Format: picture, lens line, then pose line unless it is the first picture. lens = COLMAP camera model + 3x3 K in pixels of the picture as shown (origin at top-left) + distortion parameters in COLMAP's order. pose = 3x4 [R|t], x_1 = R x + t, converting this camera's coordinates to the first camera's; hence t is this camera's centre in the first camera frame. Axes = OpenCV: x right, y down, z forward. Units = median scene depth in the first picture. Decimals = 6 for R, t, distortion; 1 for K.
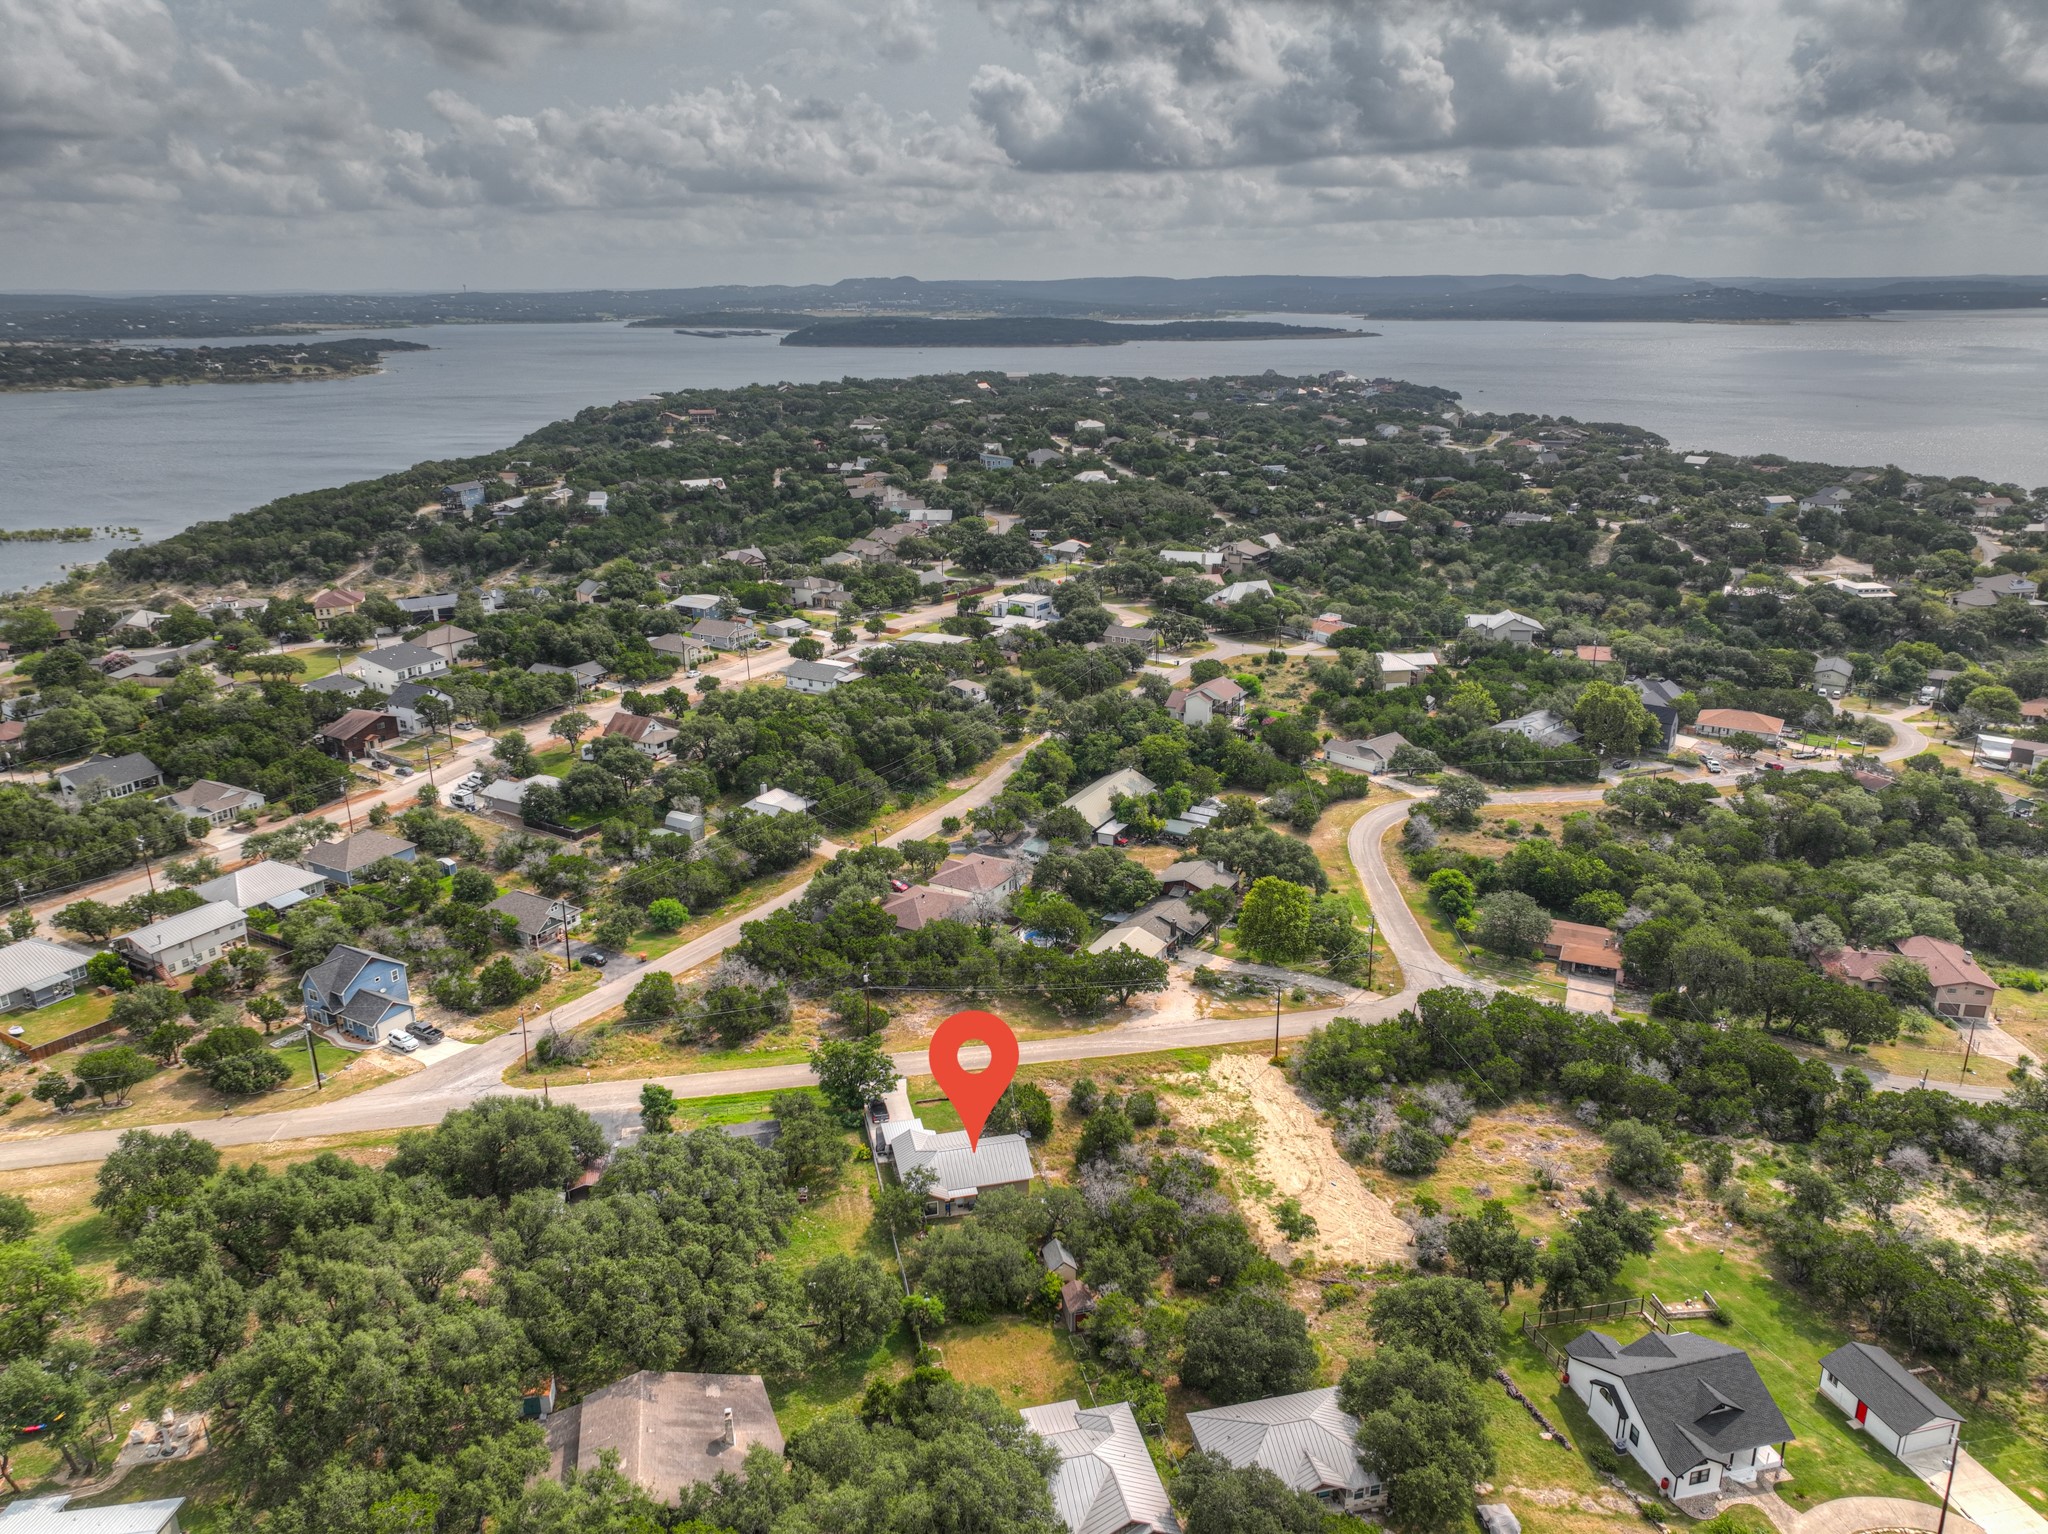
lens RADIAL K [[1452.8, 0, 1030.5], [0, 1452.8, 764.0], [0, 0, 1]] dist [-0.002589, 0.021141]
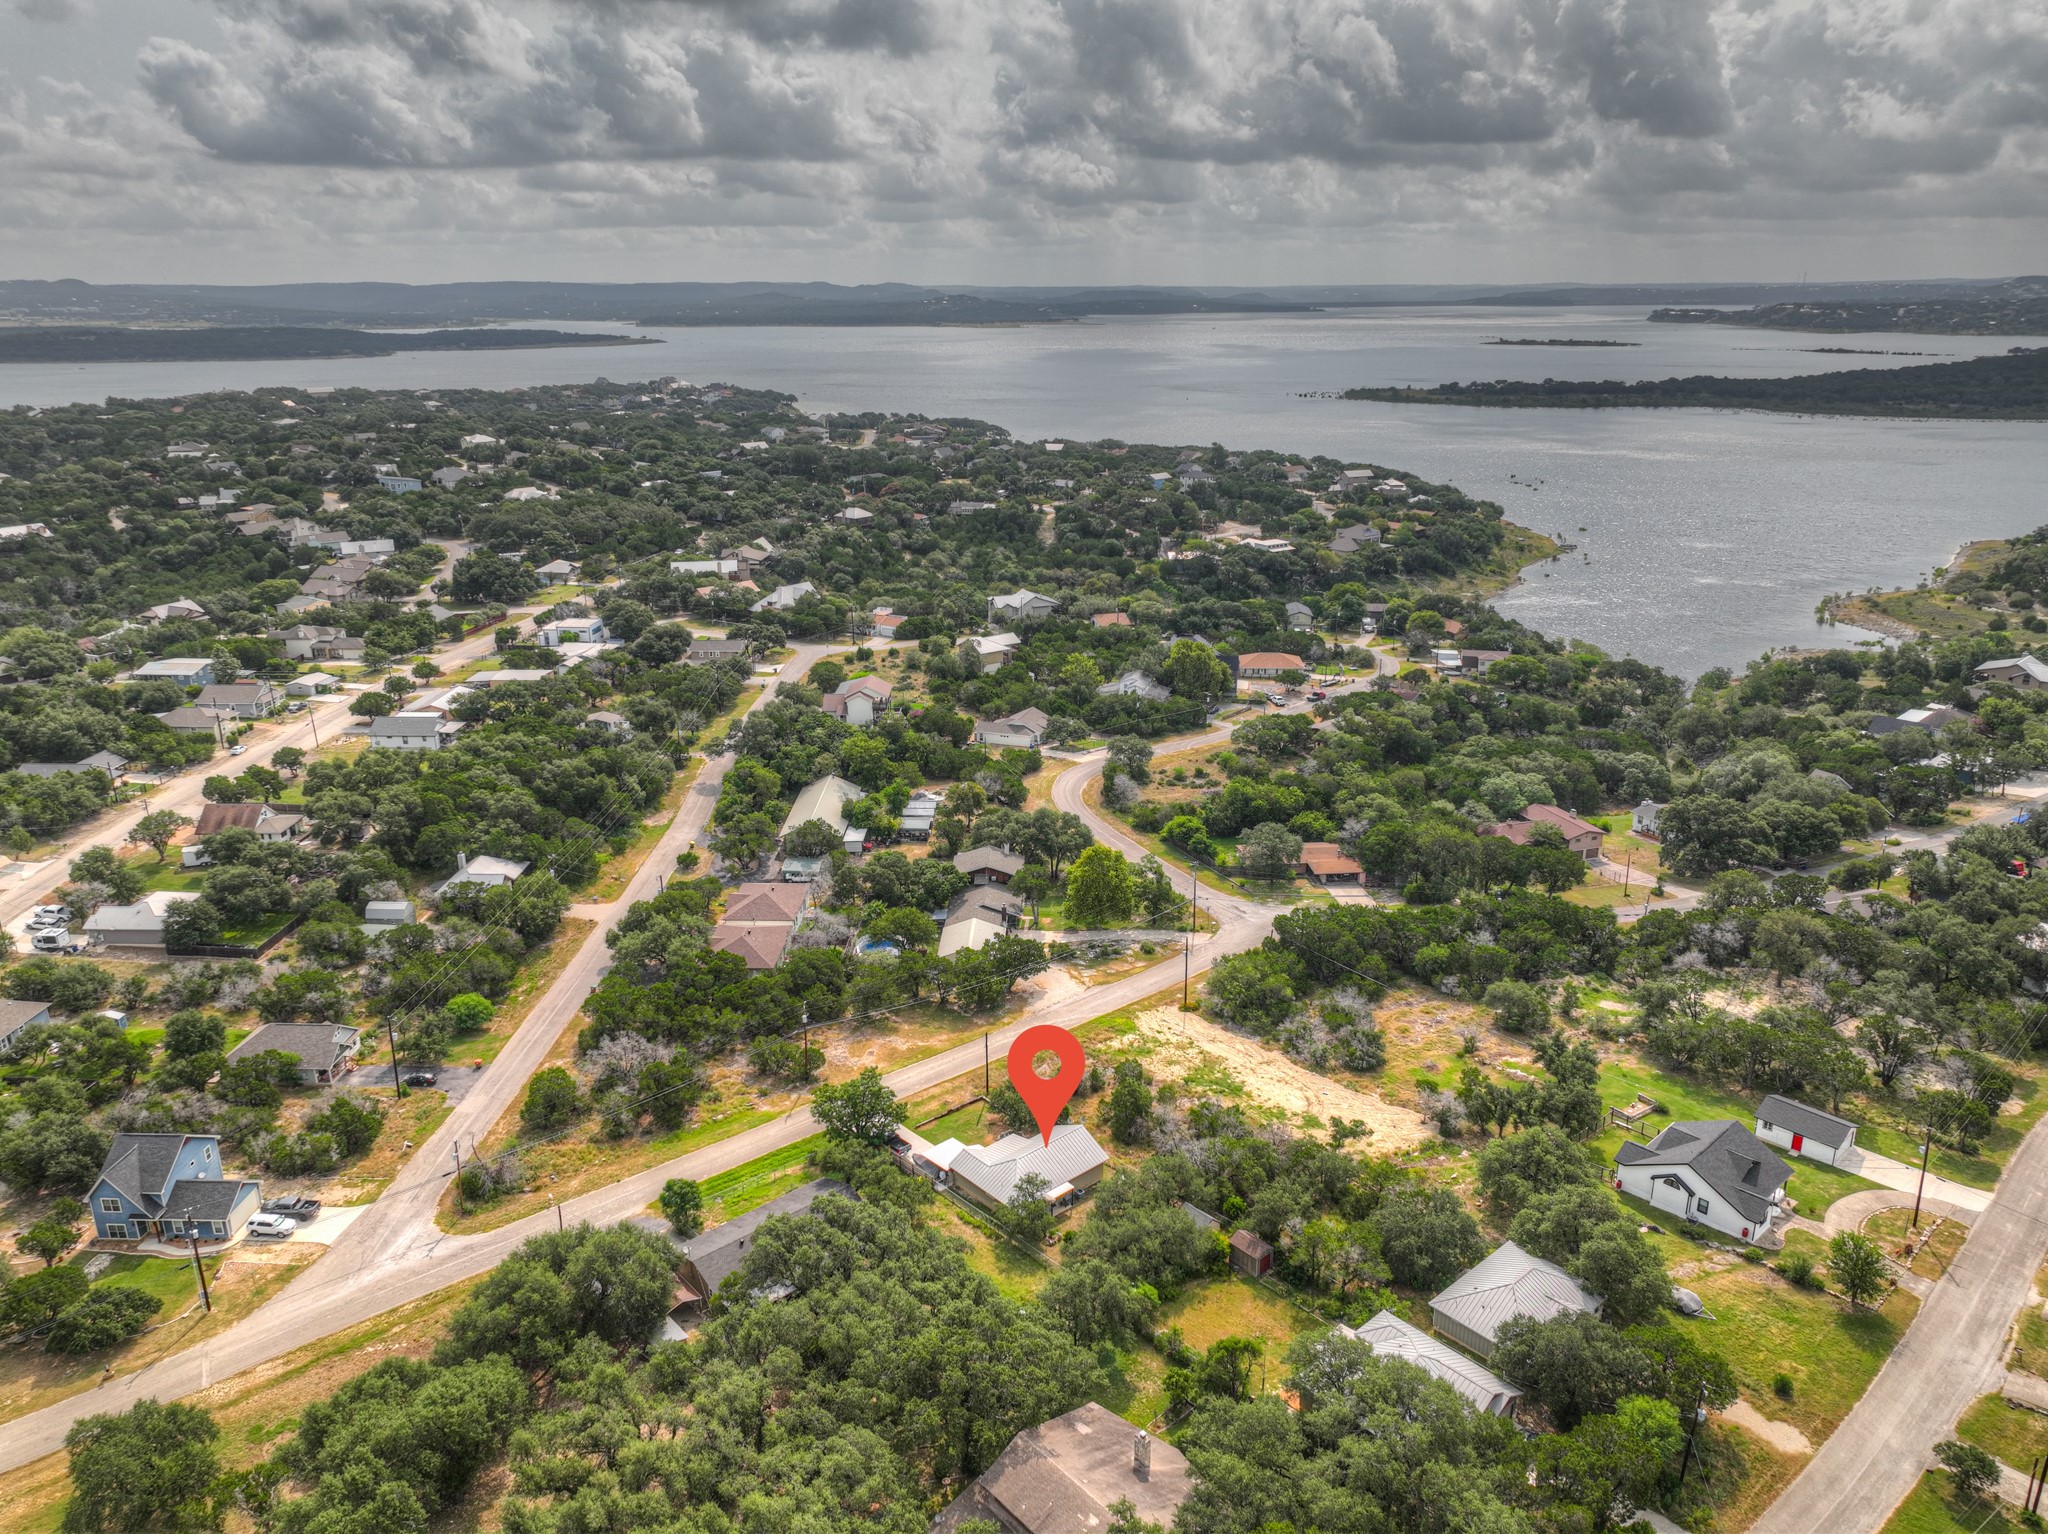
lens RADIAL K [[1452.8, 0, 1030.9], [0, 1452.8, 763.5], [0, 0, 1]] dist [-0.002589, 0.021141]
pose [[0.880543, -0.146242, 0.450841, -0.237857], [0.148476, 0.988441, 0.030637, -0.013920], [-0.450111, 0.039962, 0.892078, 0.055131]]
